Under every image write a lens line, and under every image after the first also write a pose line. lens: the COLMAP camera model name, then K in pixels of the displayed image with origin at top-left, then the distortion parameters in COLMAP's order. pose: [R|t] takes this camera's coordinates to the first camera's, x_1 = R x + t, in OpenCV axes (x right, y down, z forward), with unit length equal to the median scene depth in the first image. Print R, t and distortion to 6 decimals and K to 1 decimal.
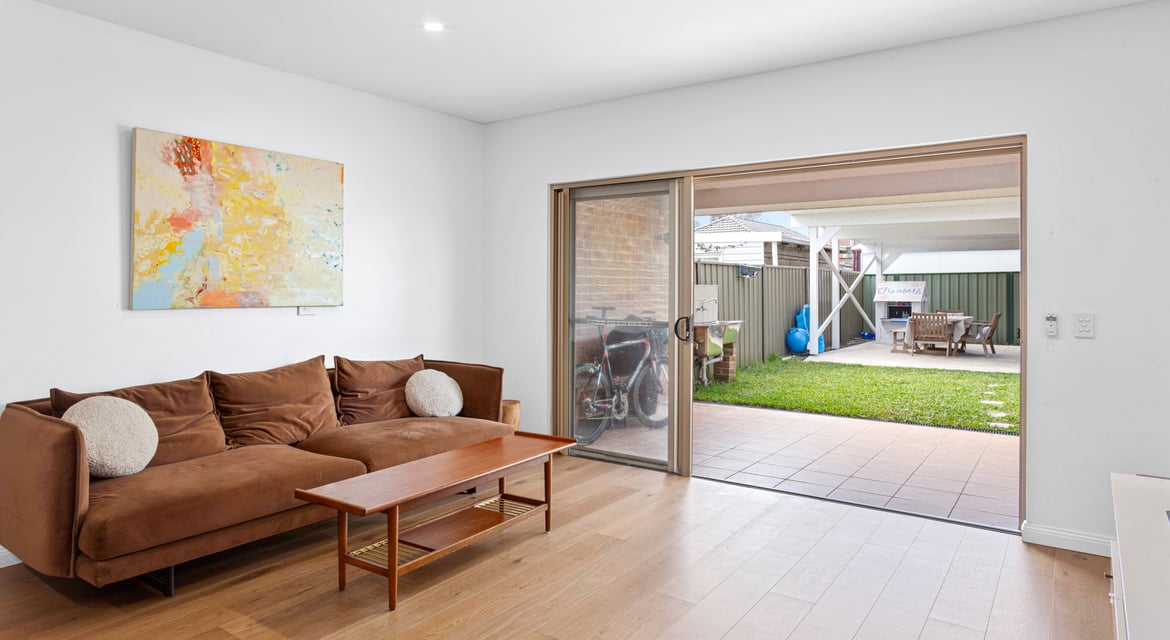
lens RADIAL K [[681.1, 0, 598.3], [0, 681.1, 274.8], [0, 0, 1]] dist [-0.011826, 0.002705]
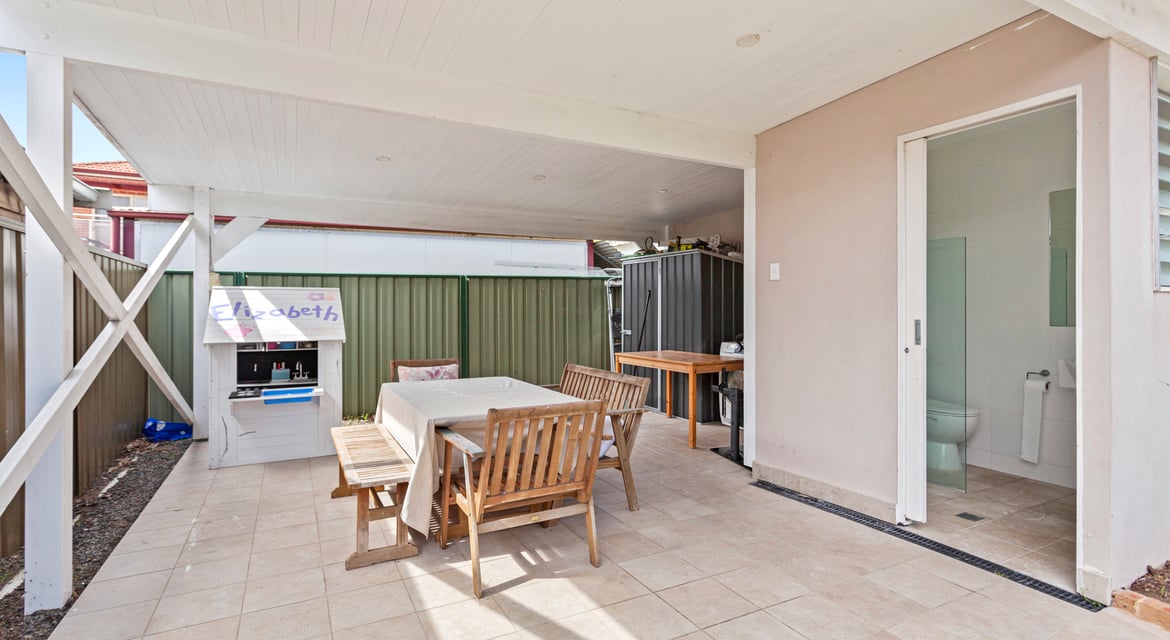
lens RADIAL K [[578.2, 0, 578.9], [0, 578.2, 307.9], [0, 0, 1]] dist [-0.002992, 0.001994]
pose [[0.479907, -0.009141, 0.877272, 0.252046], [-0.011148, 0.999801, 0.016516, 0.014192], [-0.877248, -0.017706, 0.479710, 0.724610]]
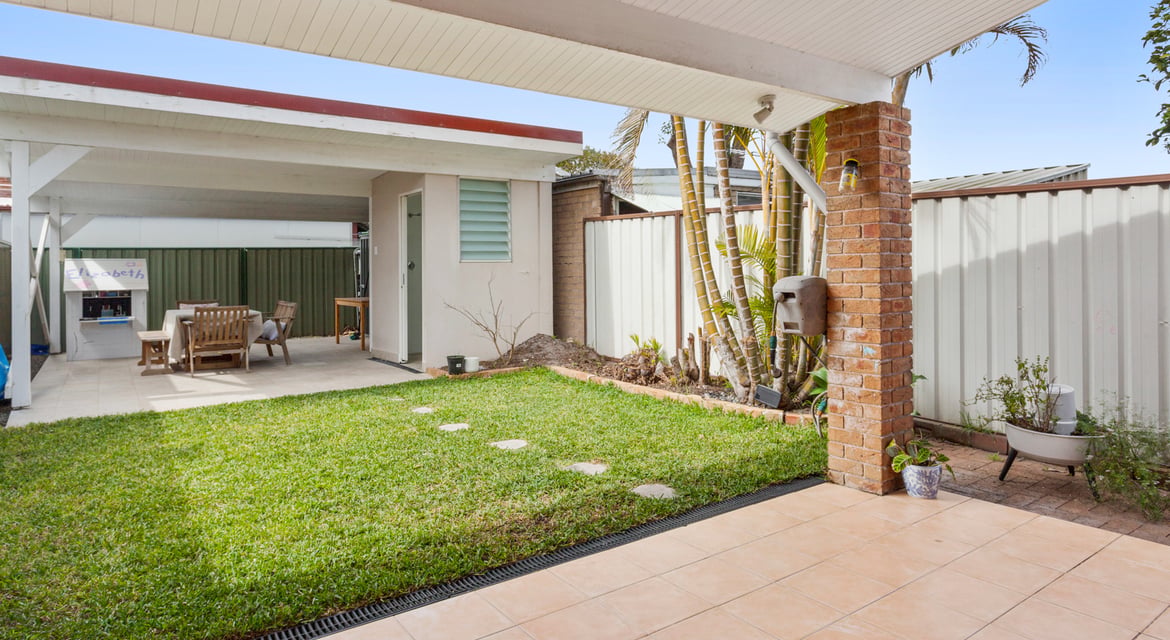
lens RADIAL K [[681.1, 0, 557.2], [0, 681.1, 263.6], [0, 0, 1]] dist [-0.011826, 0.002705]
pose [[0.364096, -0.001888, 0.931359, 0.001947], [-0.005575, 0.999976, 0.004207, 0.008824], [-0.931345, -0.006724, 0.364077, 0.381683]]
